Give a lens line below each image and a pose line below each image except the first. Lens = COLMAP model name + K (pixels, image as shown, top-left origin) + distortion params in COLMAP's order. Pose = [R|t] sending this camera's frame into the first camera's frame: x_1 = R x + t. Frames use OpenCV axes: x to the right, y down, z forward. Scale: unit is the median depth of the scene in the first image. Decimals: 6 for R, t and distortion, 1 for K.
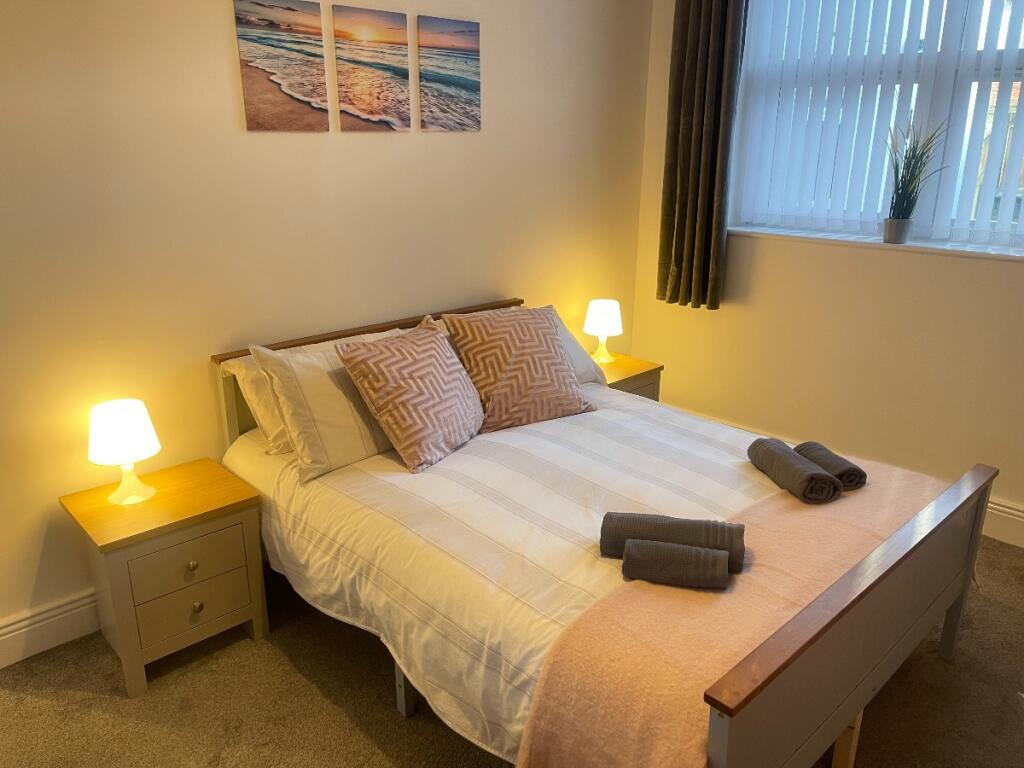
lens RADIAL K [[789.8, 0, 508.6], [0, 789.8, 384.0], [0, 0, 1]] dist [0.015227, -0.014082]
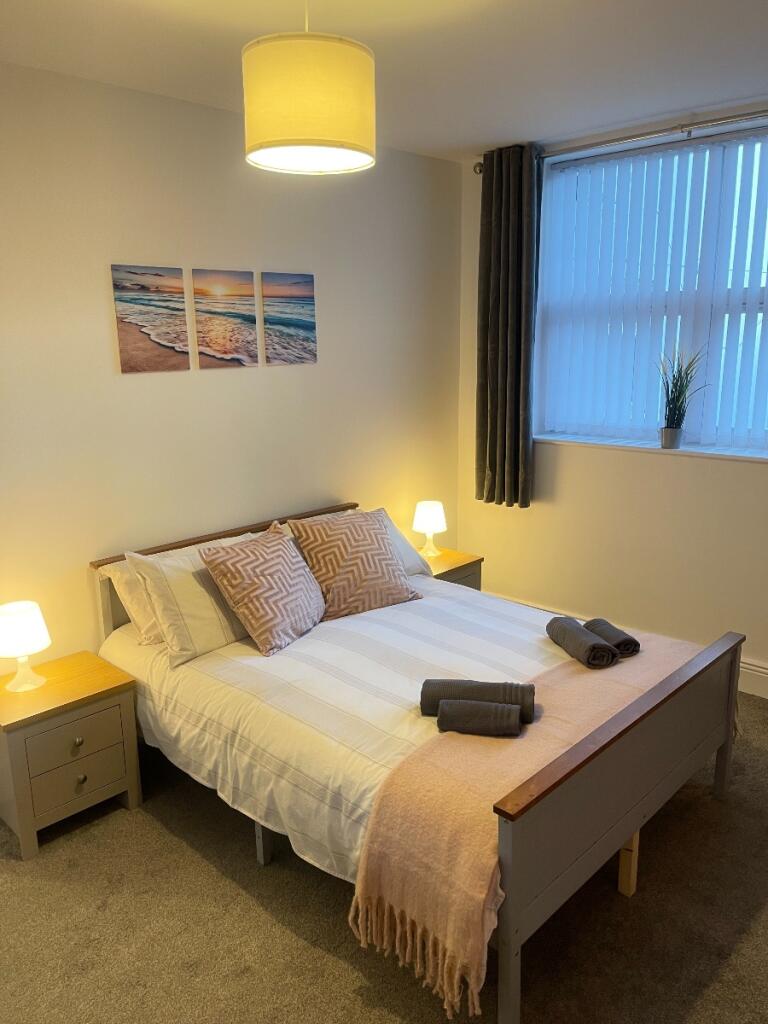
lens RADIAL K [[789.8, 0, 376.5], [0, 789.8, 491.4], [0, 0, 1]] dist [0.015227, -0.014082]
pose [[0.999050, -0.027672, 0.033677, 0.011210], [0.031209, 0.993498, -0.109486, 0.002478], [-0.030428, 0.110433, 0.993418, -0.206517]]
